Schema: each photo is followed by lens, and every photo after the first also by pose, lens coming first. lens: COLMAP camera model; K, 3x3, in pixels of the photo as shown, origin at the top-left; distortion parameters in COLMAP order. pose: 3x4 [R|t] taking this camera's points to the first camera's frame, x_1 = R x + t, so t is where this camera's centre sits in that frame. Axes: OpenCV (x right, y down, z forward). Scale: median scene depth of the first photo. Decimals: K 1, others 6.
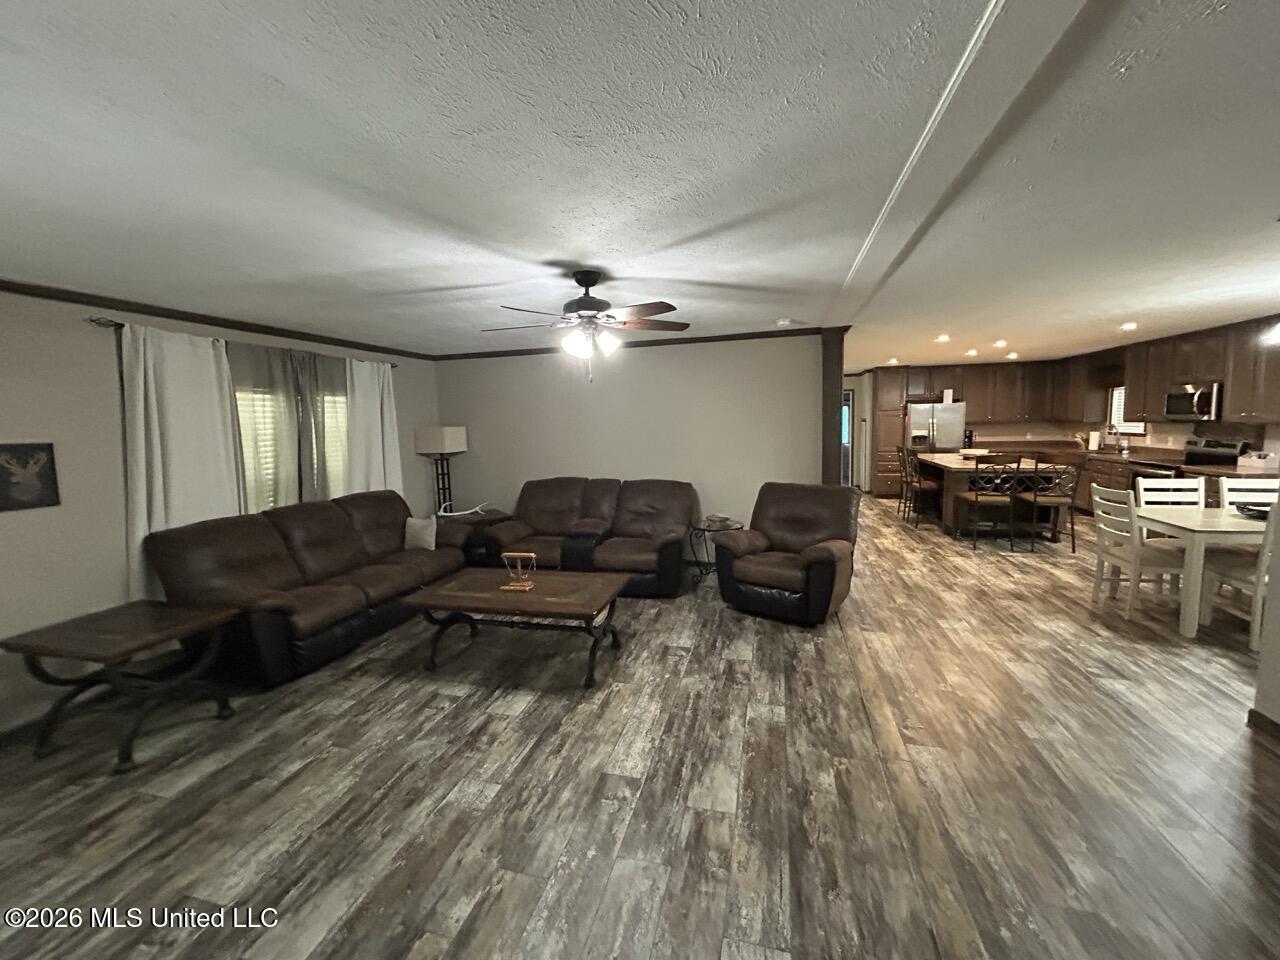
lens RADIAL K [[502.7, 0, 636.6], [0, 502.7, 503.6], [0, 0, 1]] dist [-0.007869, 0.000136]
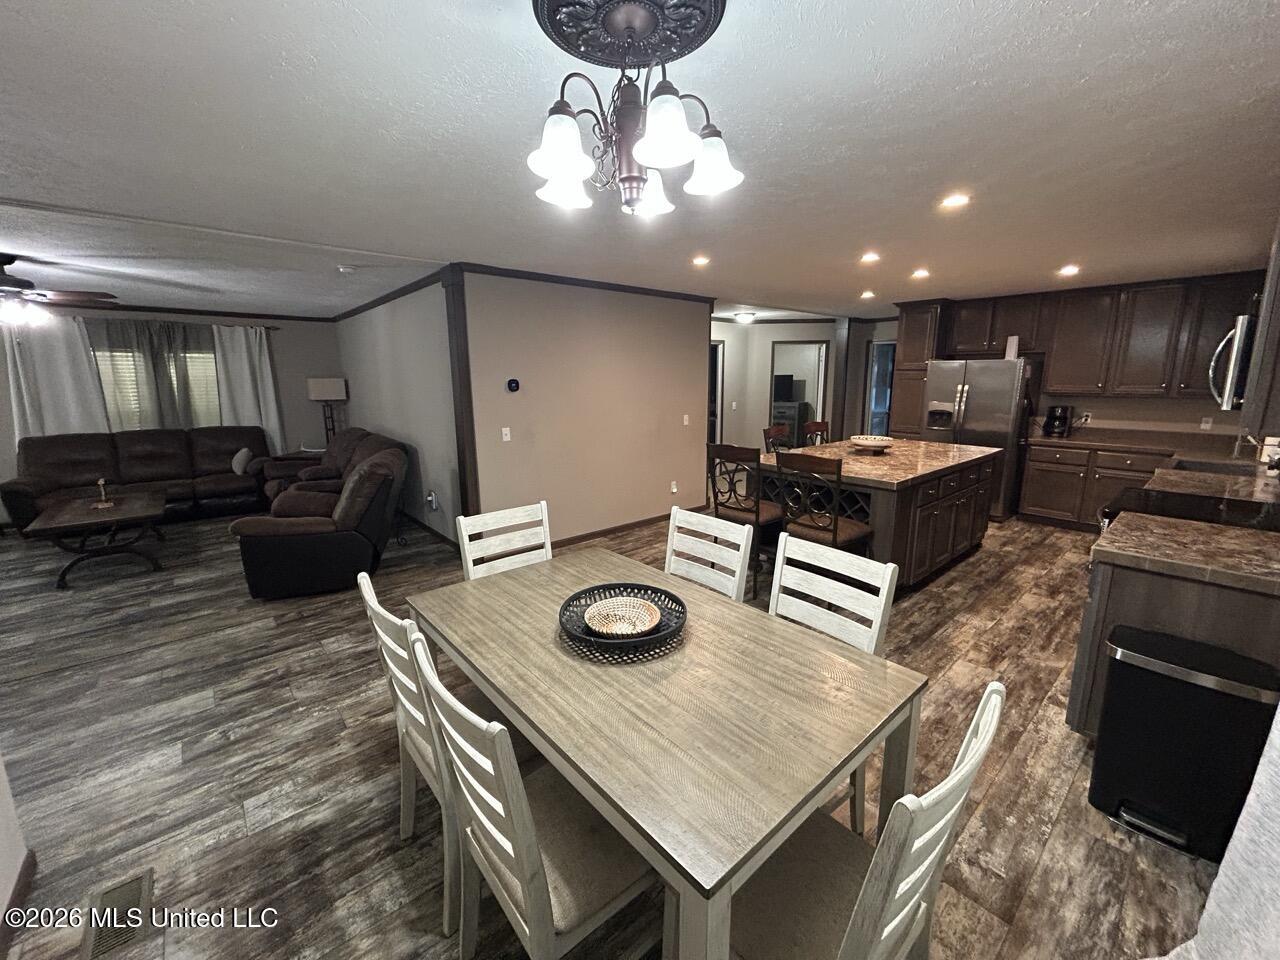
lens RADIAL K [[512.6, 0, 640.0], [0, 512.6, 480.0], [0, 0, 1]] dist [0.001956, 0.000305]
pose [[0.833018, 0.134755, -0.536584, 1.401139], [-0.108530, 0.990841, 0.080347, -0.134097], [0.542497, -0.008695, 0.840013, 0.550390]]
